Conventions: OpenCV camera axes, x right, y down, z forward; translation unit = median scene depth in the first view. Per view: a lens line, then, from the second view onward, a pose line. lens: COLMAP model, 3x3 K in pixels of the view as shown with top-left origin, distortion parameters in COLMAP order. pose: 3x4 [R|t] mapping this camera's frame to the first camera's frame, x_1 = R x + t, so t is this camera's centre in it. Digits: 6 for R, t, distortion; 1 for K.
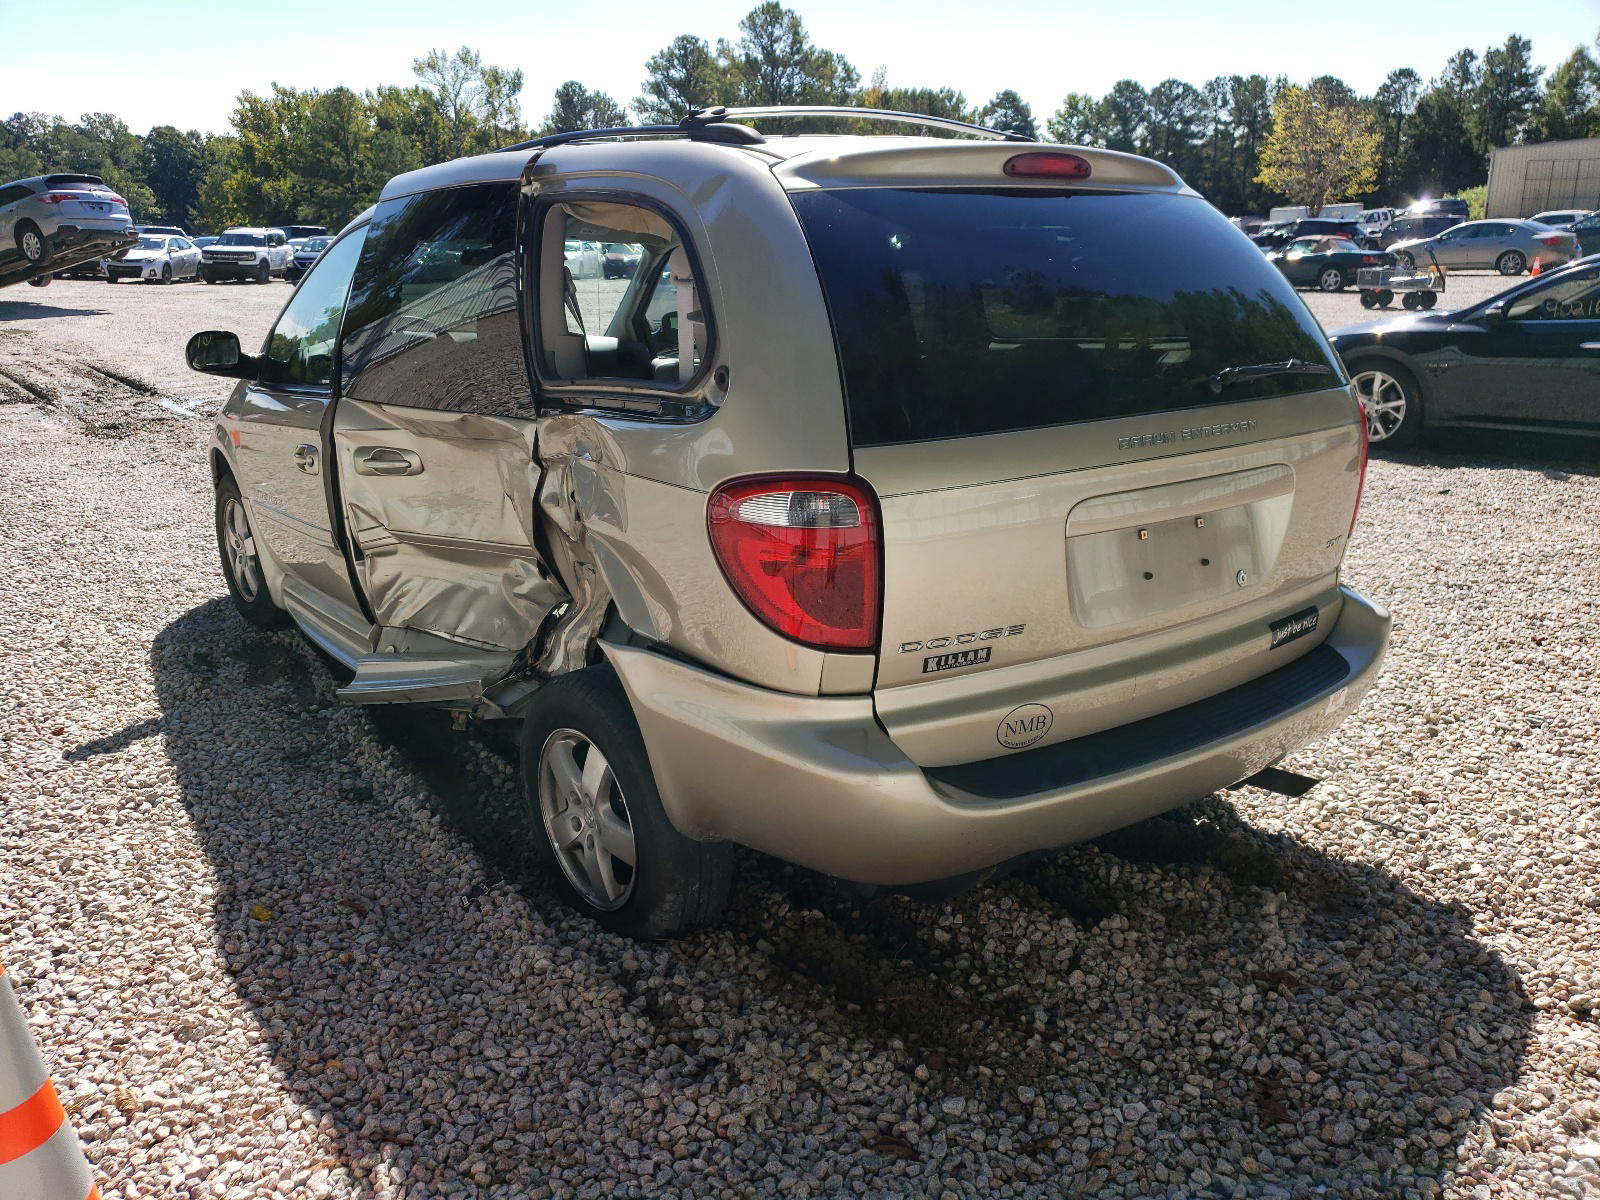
lens RADIAL K [[1404.3, 0, 800.0], [0, 1404.3, 600.0], [0, 0, 1]] dist [0.131215, -0.310953]
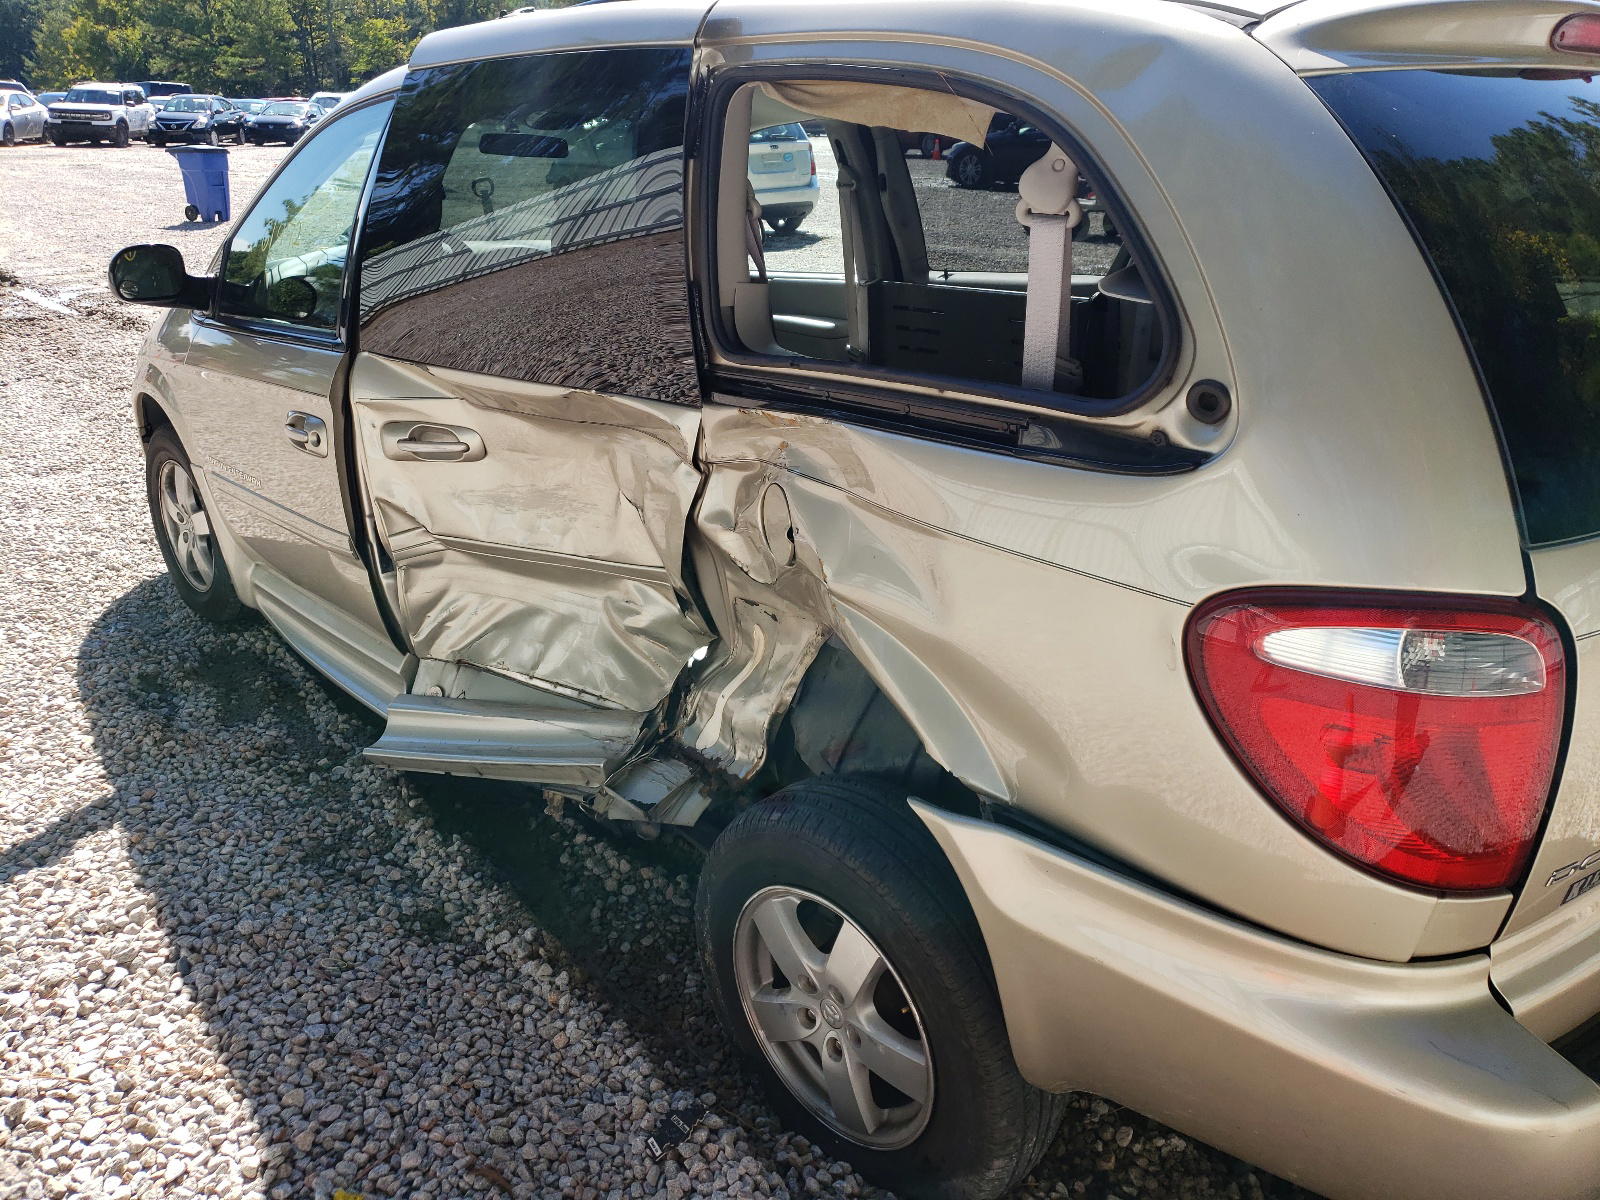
lens RADIAL K [[1329.4, 0, 799.5], [0, 1329.4, 547.3], [0, 0, 1]] dist [0.056964, -0.057076]
pose [[0.993514, -0.025492, 0.110817, -0.188876], [0.017197, 0.997022, 0.075178, -0.095093], [-0.112403, -0.072785, 0.990993, 0.317043]]
